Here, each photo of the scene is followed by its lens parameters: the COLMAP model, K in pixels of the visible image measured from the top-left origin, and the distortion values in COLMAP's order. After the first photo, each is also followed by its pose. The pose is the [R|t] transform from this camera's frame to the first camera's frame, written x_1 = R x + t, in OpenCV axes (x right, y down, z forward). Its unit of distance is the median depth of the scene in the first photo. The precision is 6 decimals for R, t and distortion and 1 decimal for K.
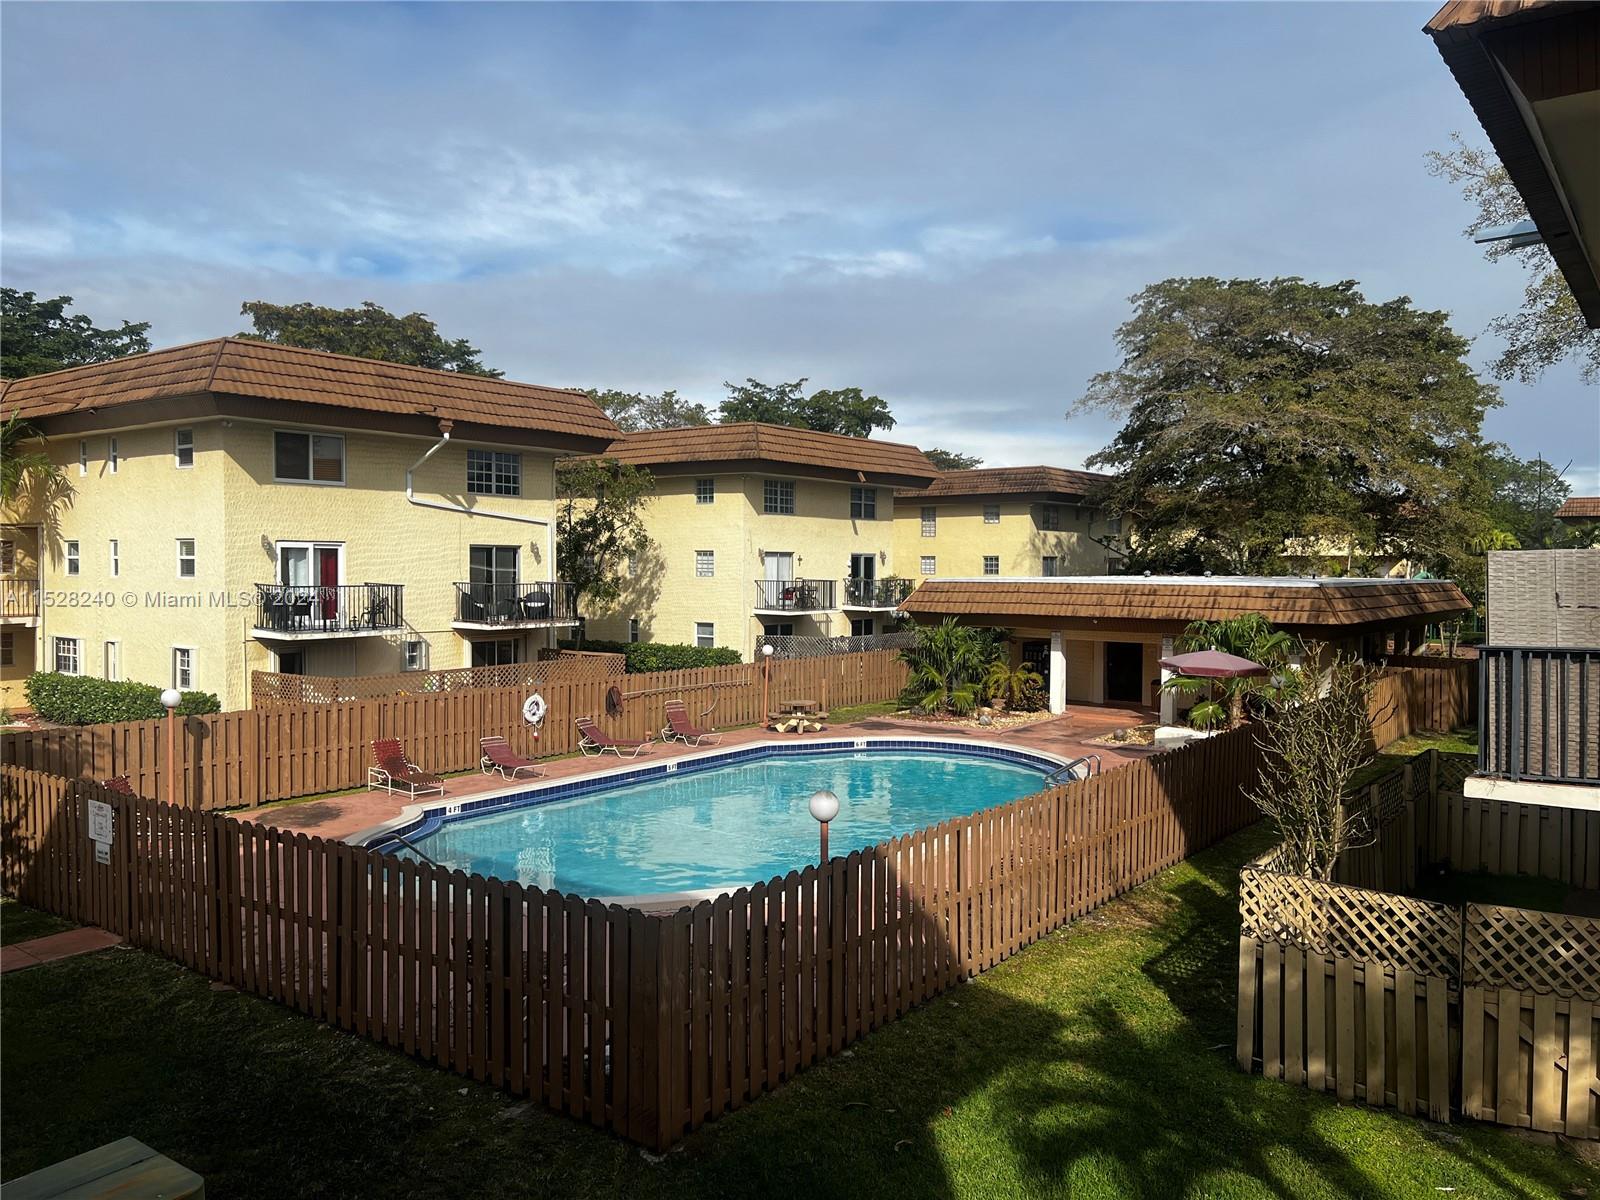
lens RADIAL K [[1190.7, 0, 797.2], [0, 1190.7, 601.6], [0, 0, 1]] dist [0.097890, -0.128193]
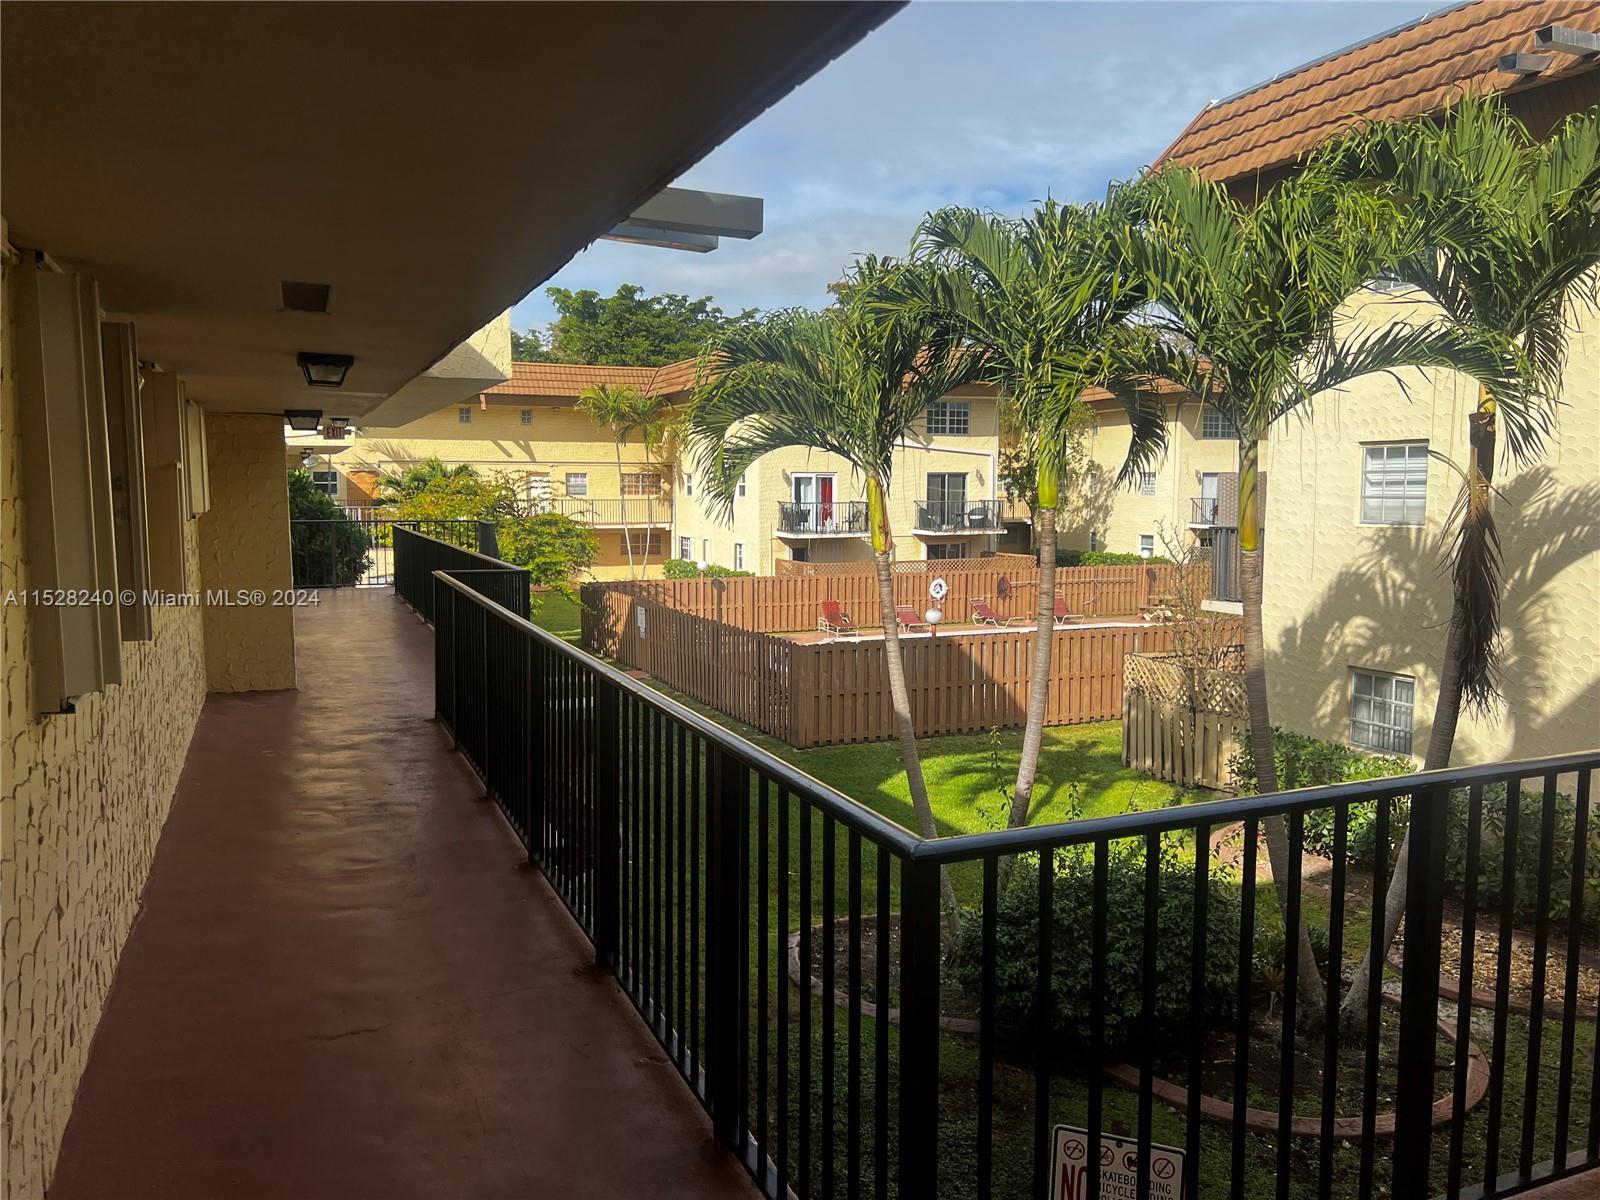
lens RADIAL K [[1190.7, 0, 797.2], [0, 1190.7, 601.6], [0, 0, 1]] dist [0.097890, -0.128193]
pose [[0.871650, 0.040385, -0.488462, 0.266554], [-0.008315, 0.997675, 0.067646, 0.008211], [0.490059, -0.054902, 0.869959, -0.257969]]
